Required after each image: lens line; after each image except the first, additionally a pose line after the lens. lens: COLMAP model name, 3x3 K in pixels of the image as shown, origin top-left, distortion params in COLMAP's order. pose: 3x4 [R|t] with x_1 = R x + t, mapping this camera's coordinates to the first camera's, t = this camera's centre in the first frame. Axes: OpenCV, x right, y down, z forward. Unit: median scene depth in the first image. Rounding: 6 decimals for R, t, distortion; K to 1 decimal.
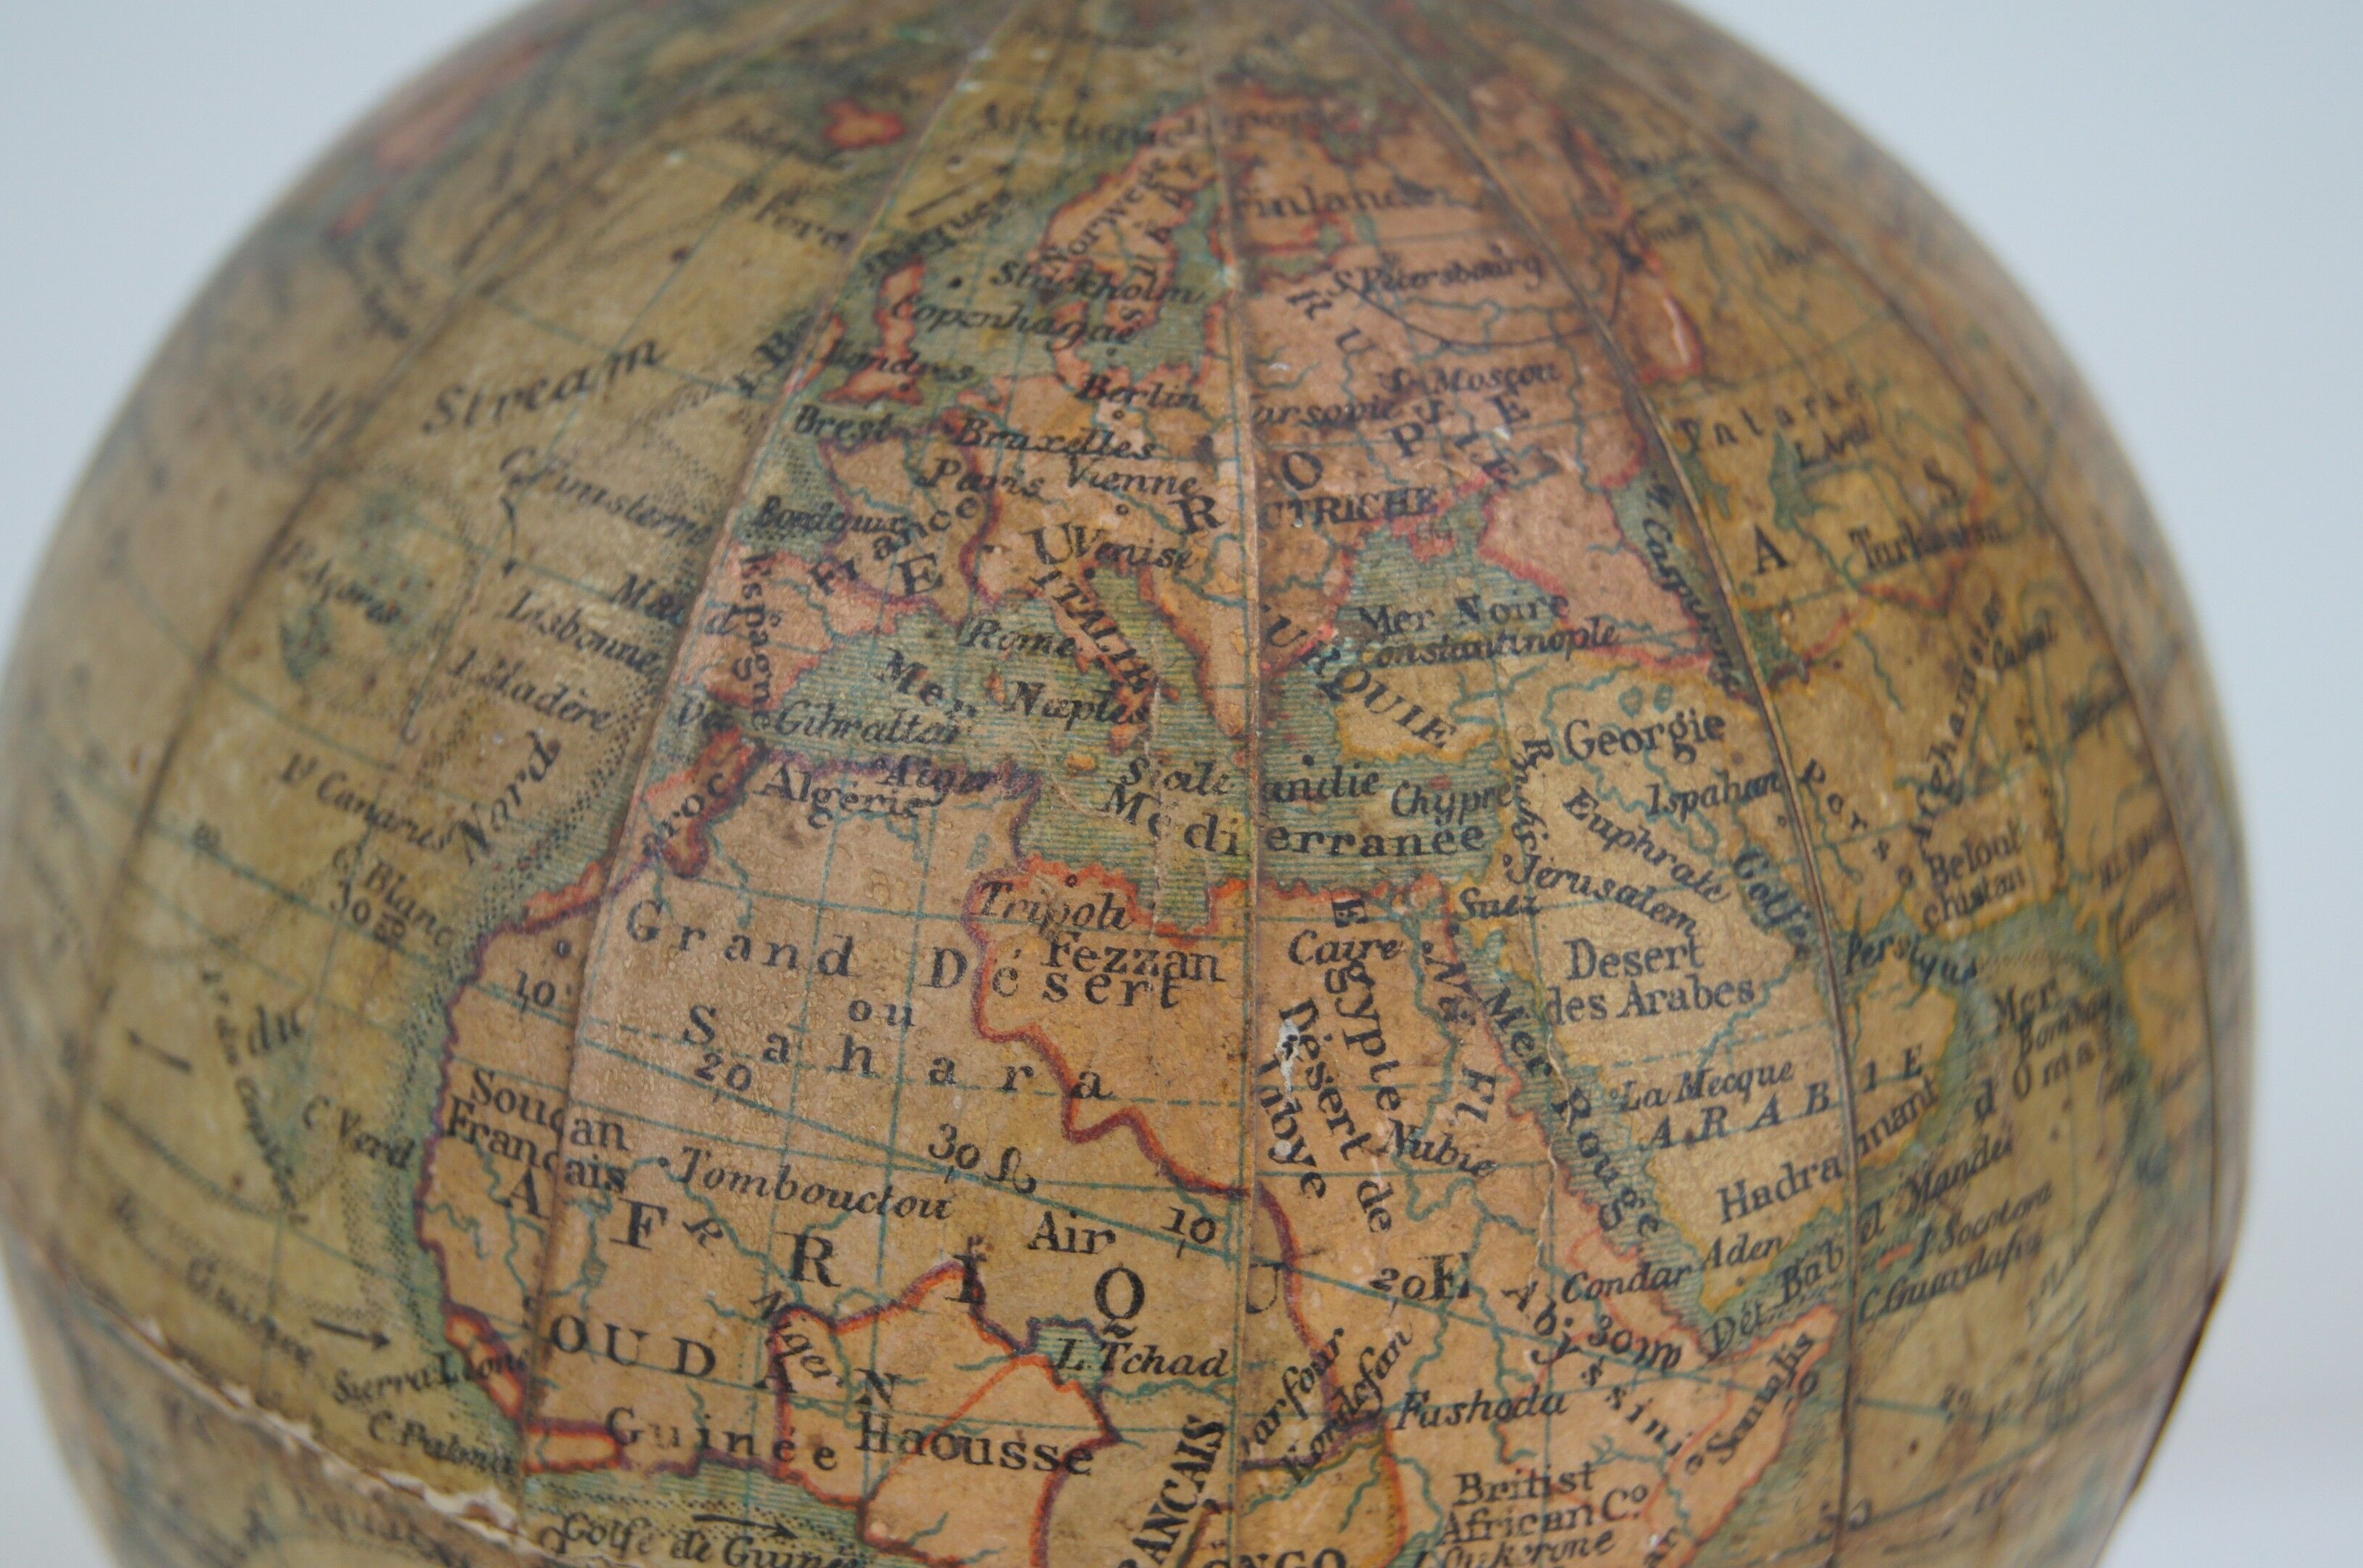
lens RADIAL K [[5044.1, 0, 1181.5], [0, 5044.1, 784.0], [0, 0, 1]] dist [-0.007375, 0.357163]
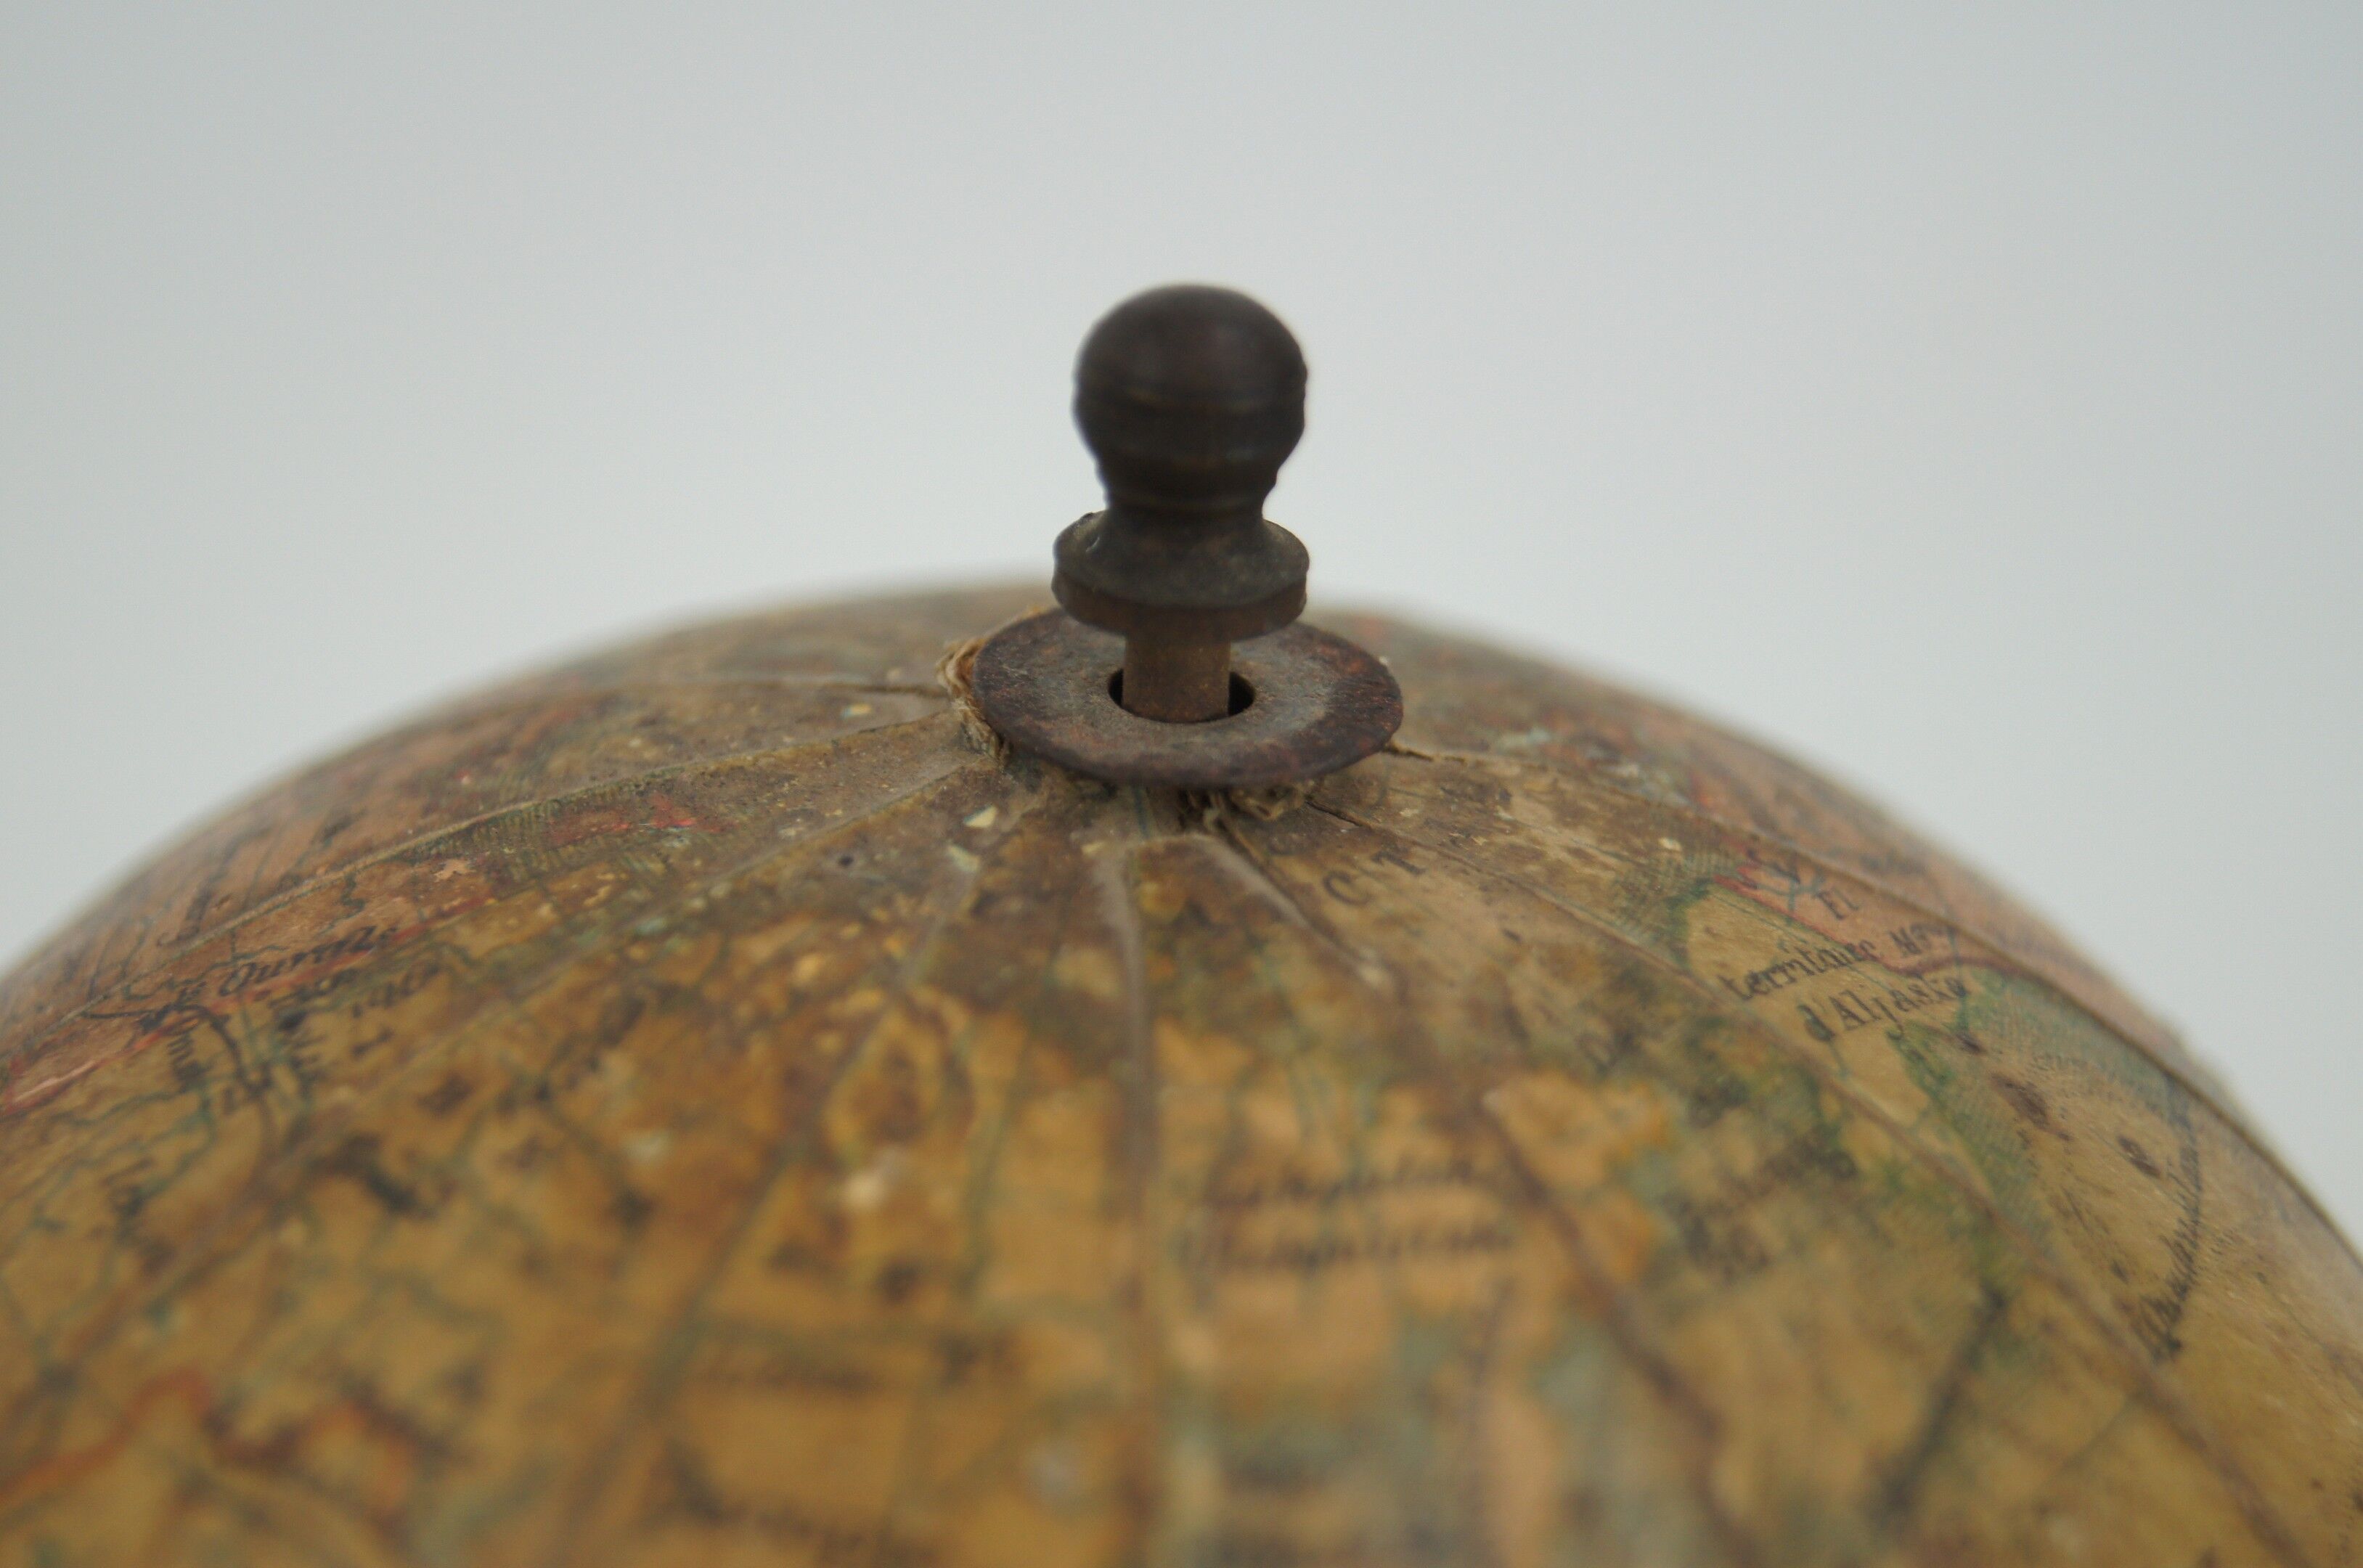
lens RADIAL K [[5044.1, 0, 1181.5], [0, 5044.1, 784.0], [0, 0, 1]] dist [-0.007375, 0.357163]
pose [[-0.490865, 0.316581, -0.811682, 0.603858], [-0.447065, 0.708109, 0.546547, -0.599002], [0.747786, 0.631156, -0.206053, 1.245429]]
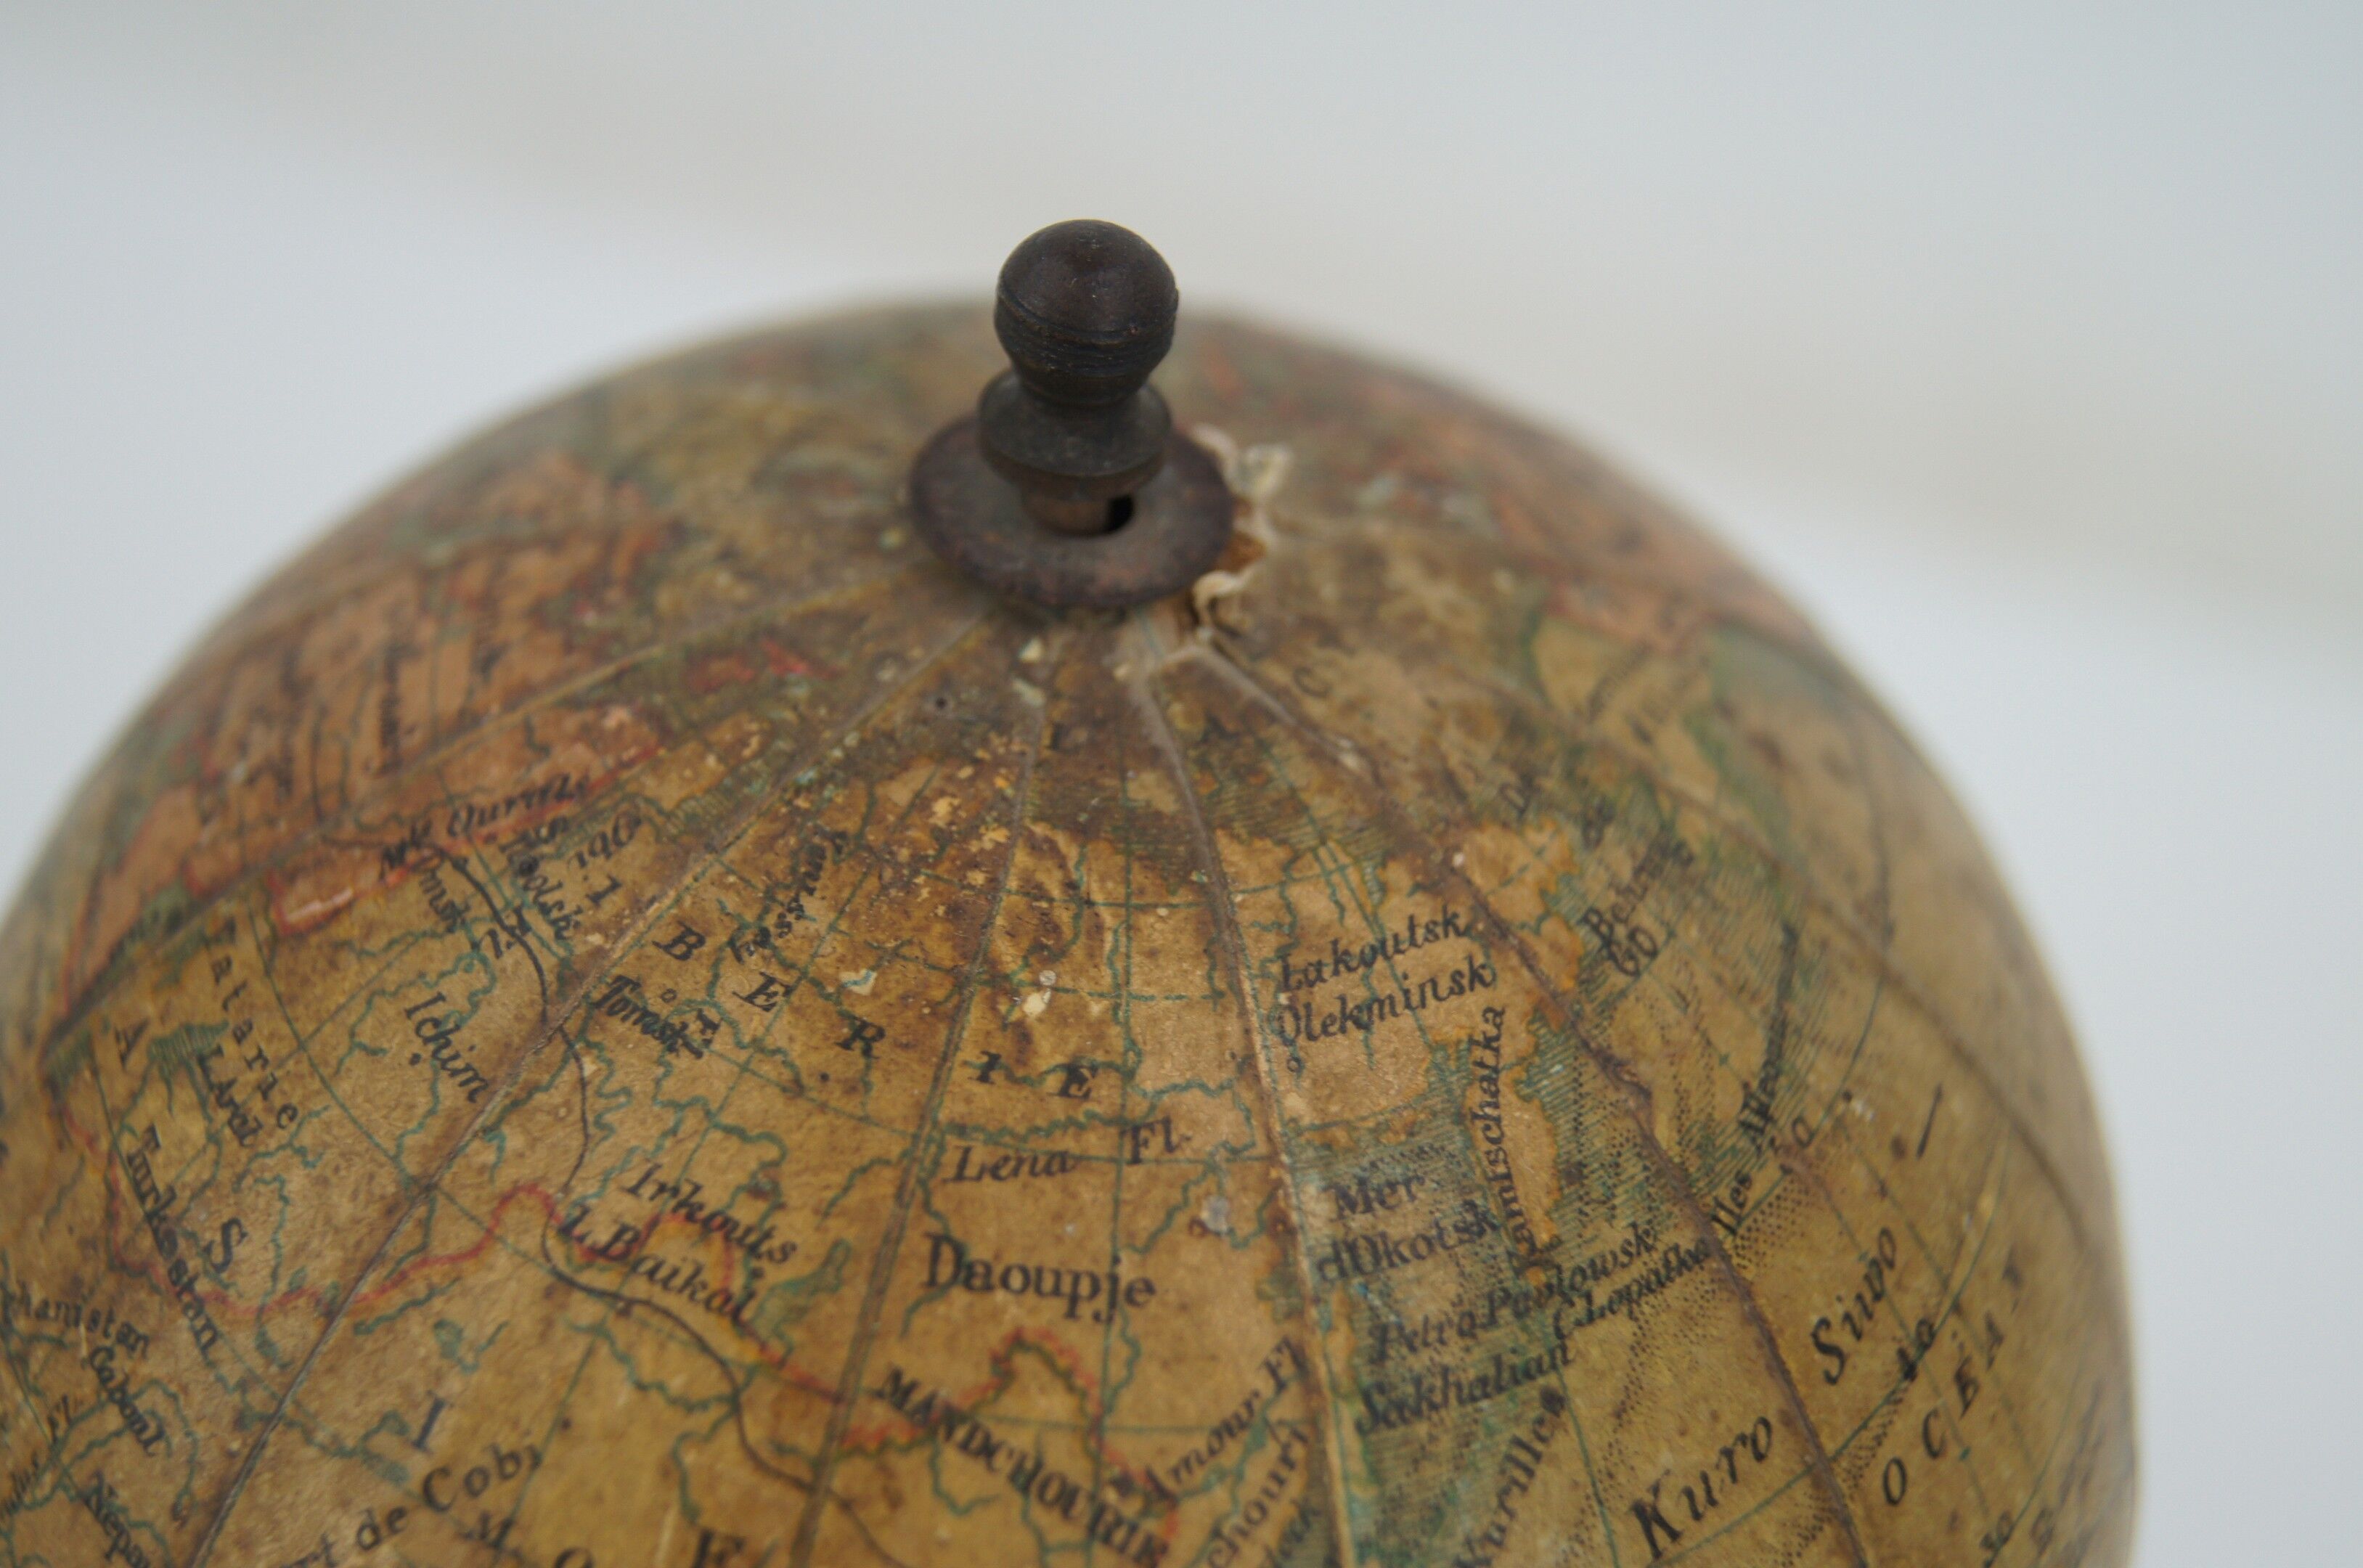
lens RADIAL K [[3846.3, 0, 1181.5], [0, 3846.3, 784.0], [0, 0, 1]] dist [-0.007381, -0.064031]
pose [[-0.285318, 0.590137, -0.755203, 0.586742], [-0.517094, 0.568655, 0.639723, -0.651859], [0.806974, 0.573035, 0.142909, 1.011004]]
